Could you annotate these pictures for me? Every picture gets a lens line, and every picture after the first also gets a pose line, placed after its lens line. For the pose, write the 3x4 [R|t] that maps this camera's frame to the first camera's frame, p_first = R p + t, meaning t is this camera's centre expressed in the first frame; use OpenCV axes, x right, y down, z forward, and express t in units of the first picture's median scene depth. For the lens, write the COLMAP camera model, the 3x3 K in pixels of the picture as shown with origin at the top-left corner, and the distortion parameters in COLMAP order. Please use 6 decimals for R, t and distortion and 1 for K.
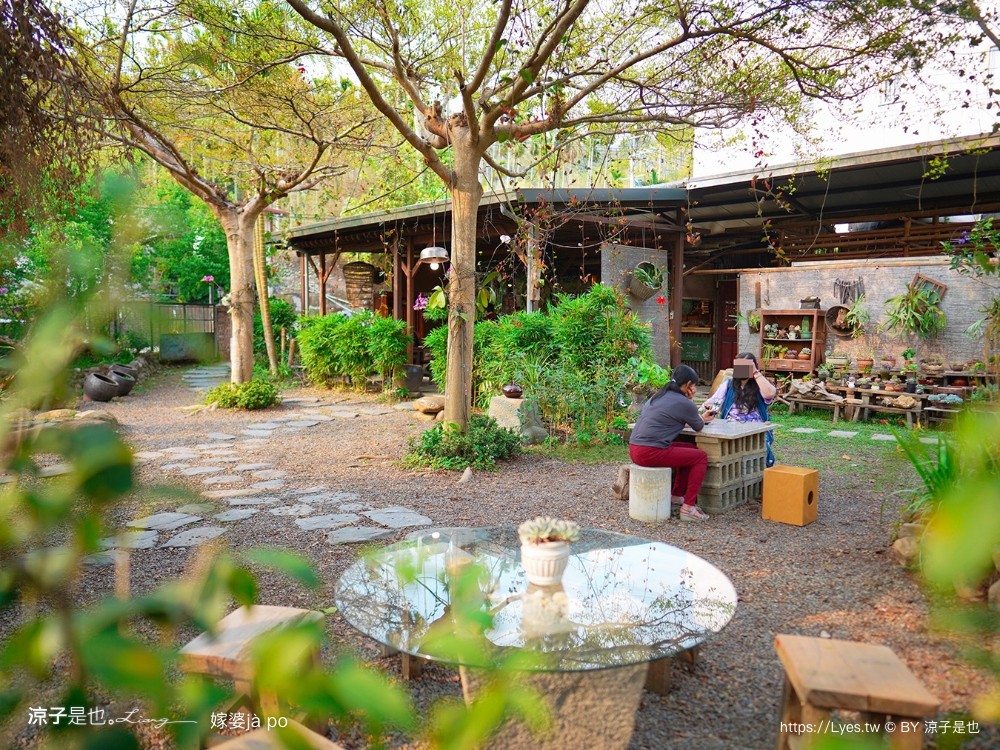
lens RADIAL K [[726.9, 0, 500.4], [0, 726.9, 368.5], [0, 0, 1]] dist [-0.009840, 0.001723]
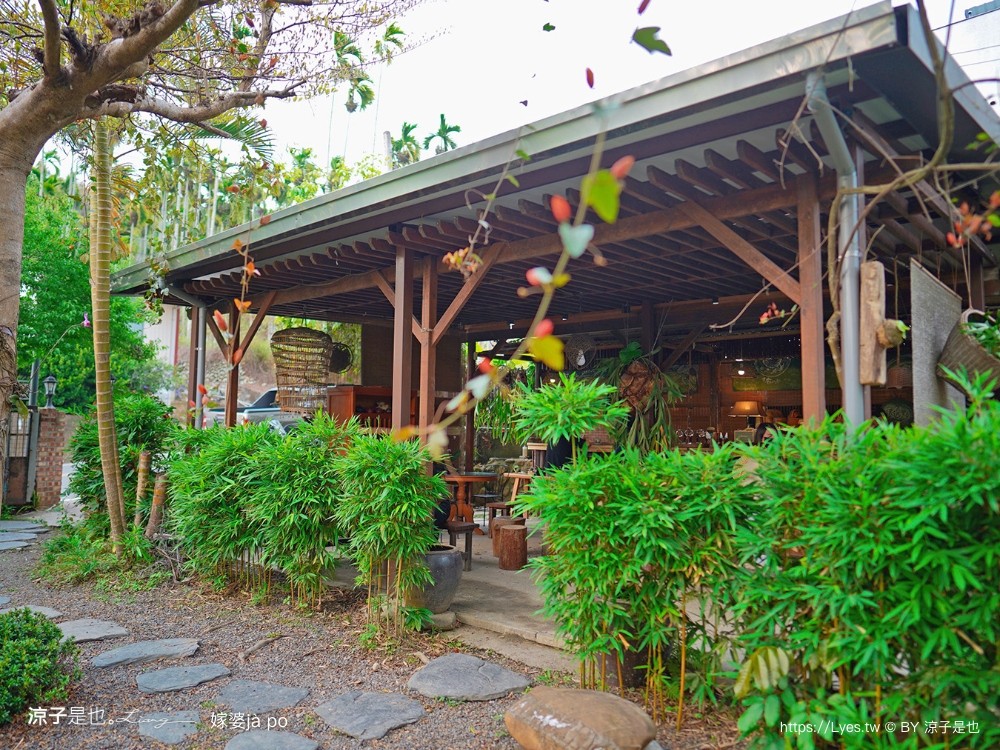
lens RADIAL K [[726.9, 0, 500.4], [0, 726.9, 368.5], [0, 0, 1]] dist [-0.009840, 0.001723]
pose [[0.994482, 0.008212, 0.104588, -0.107098], [0.007752, 0.988453, -0.151328, -0.034309], [-0.104623, 0.151304, 0.982935, 0.466890]]
